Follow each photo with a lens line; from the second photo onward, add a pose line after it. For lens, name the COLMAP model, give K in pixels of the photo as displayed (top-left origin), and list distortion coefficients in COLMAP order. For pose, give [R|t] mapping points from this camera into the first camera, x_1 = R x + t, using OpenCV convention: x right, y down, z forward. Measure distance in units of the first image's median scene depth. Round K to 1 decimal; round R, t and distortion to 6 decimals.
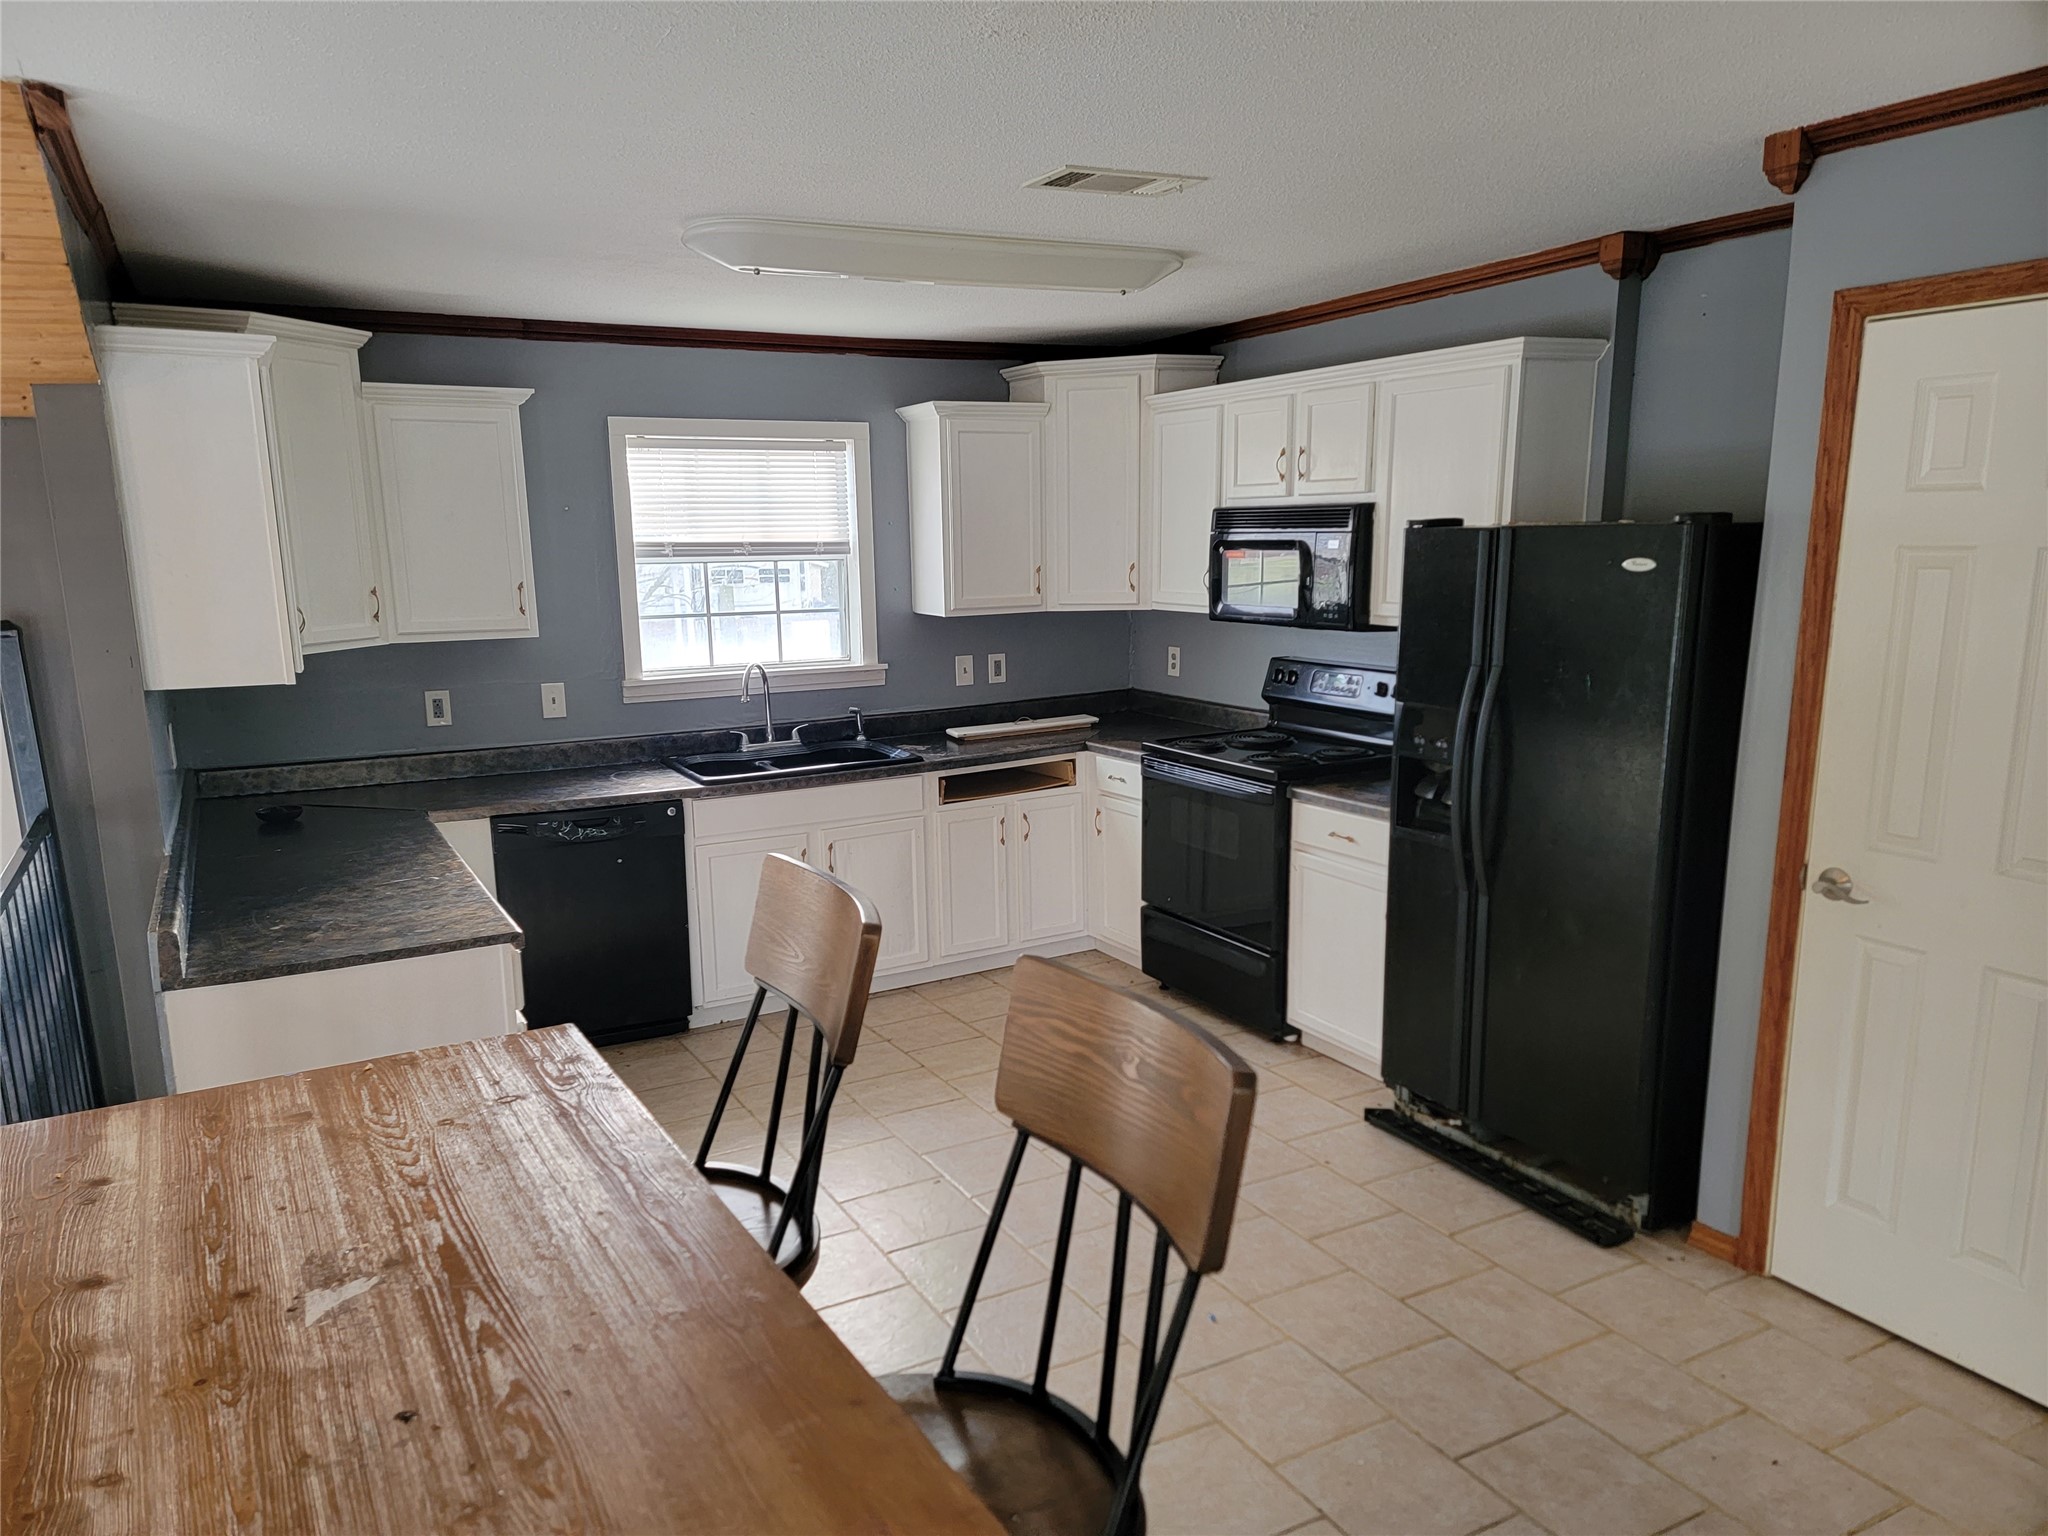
lens RADIAL K [[1413.2, 0, 1026.7], [0, 1413.2, 783.9], [0, 0, 1]] dist [0.079560, -0.063801]
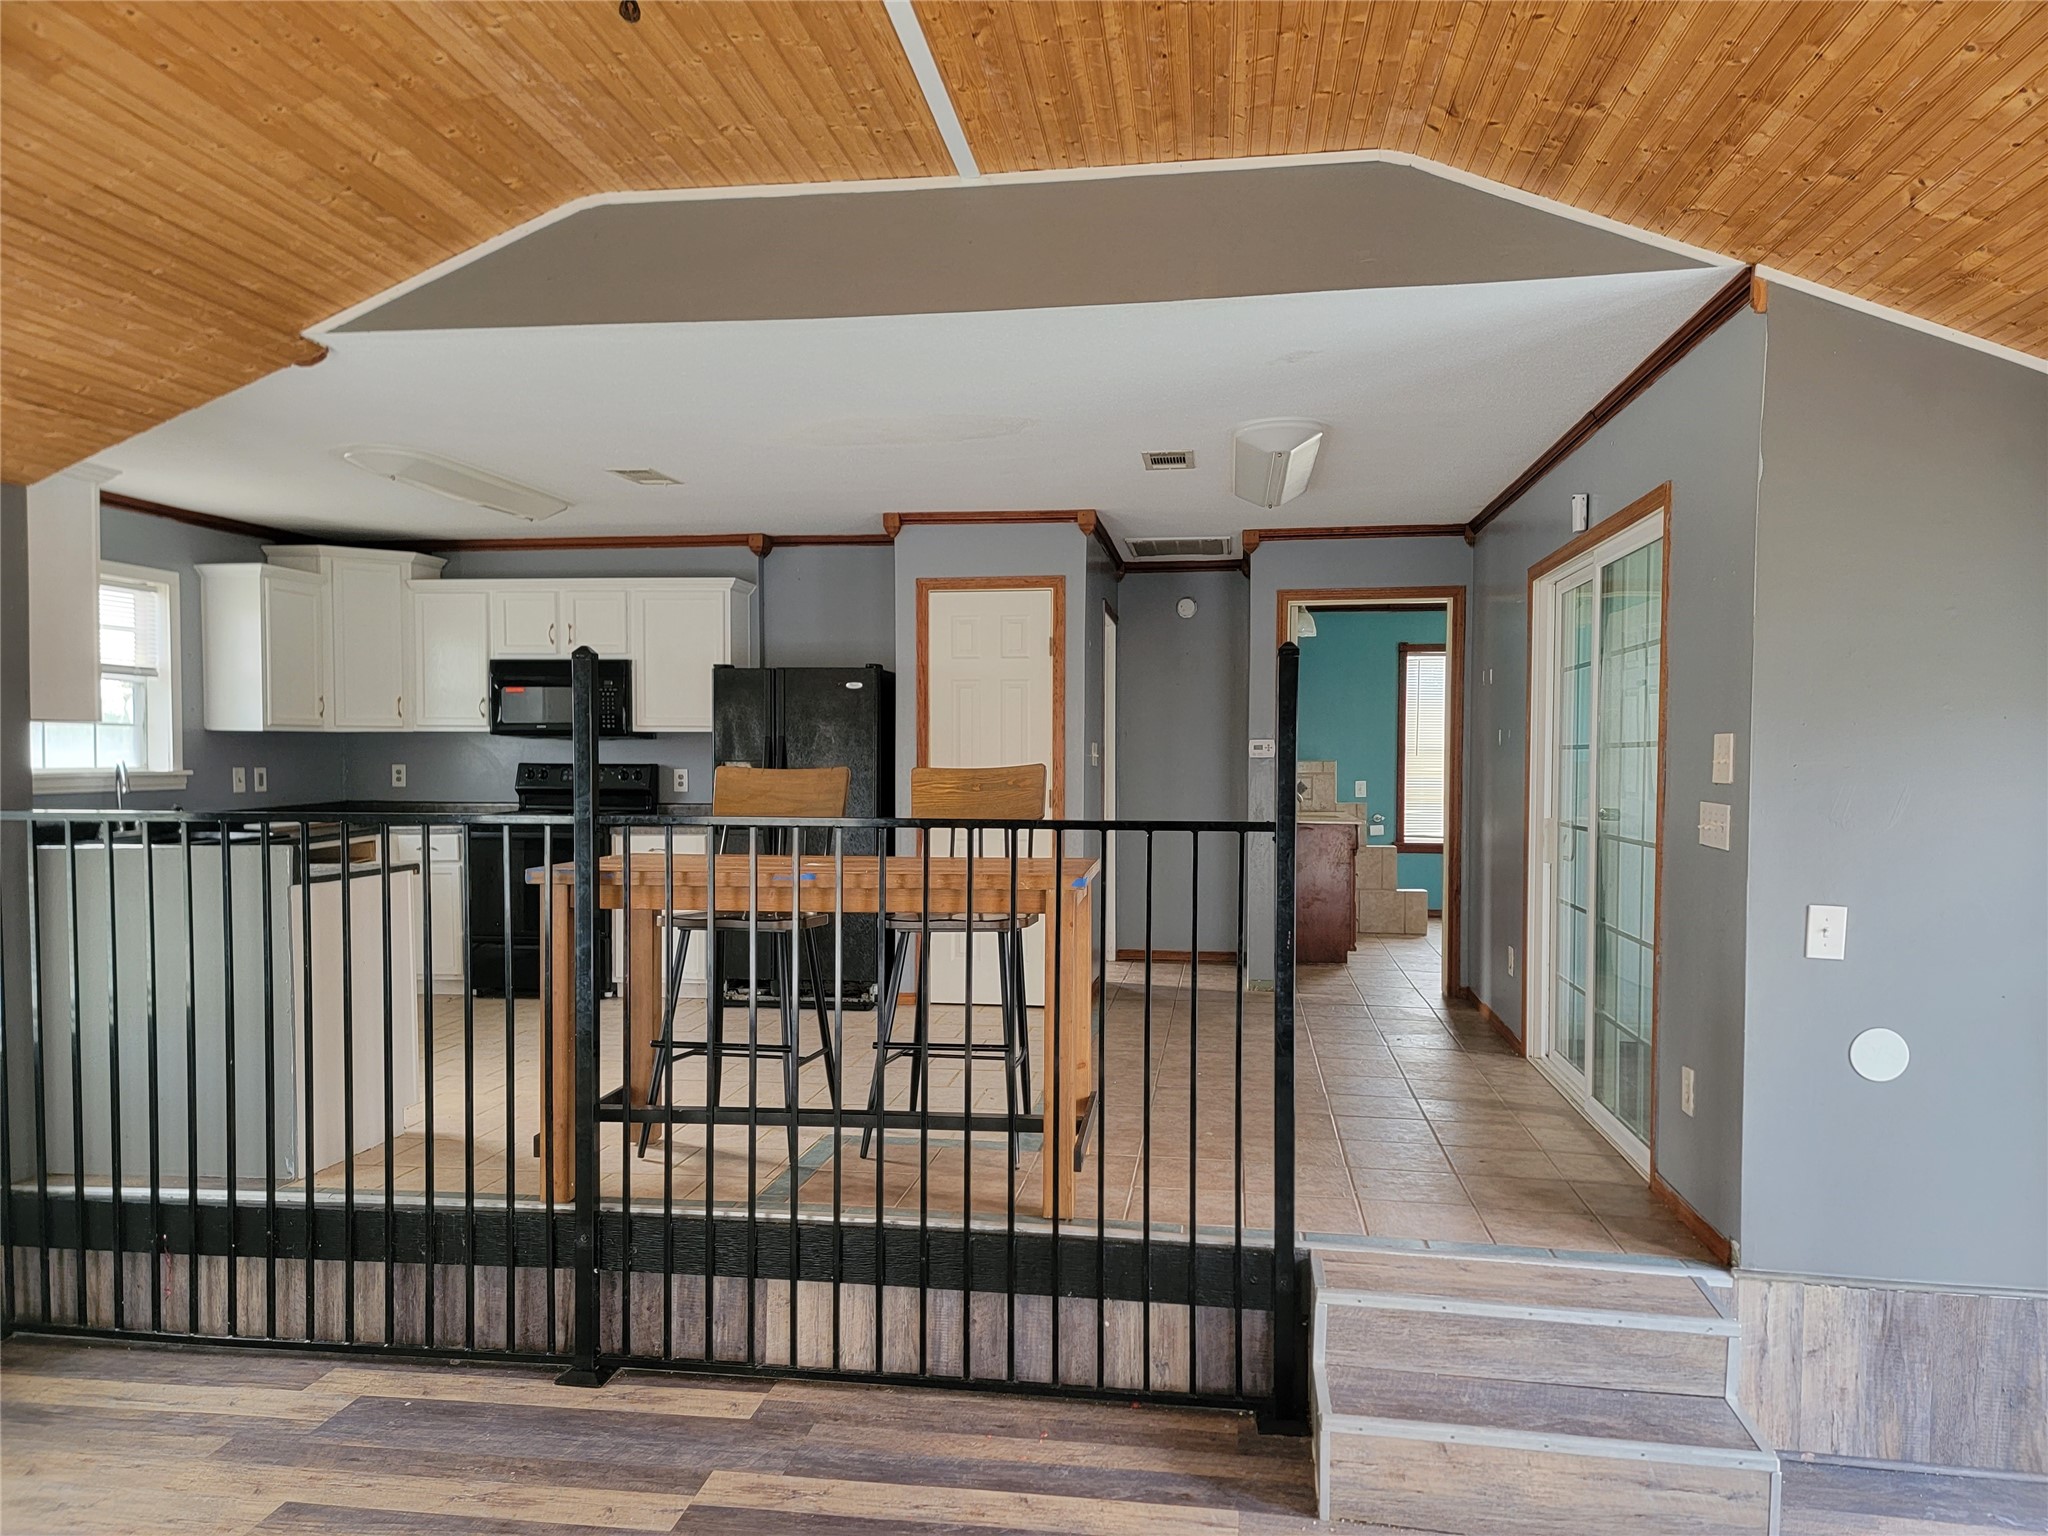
lens RADIAL K [[1413.2, 0, 1024.7], [0, 1413.2, 772.7], [0, 0, 1]] dist [0.079560, -0.063801]
pose [[0.593631, 0.009619, 0.804680, -0.673881], [0.133527, 0.984890, -0.110279, 0.147346], [-0.793582, 0.172911, 0.583377, -0.266377]]
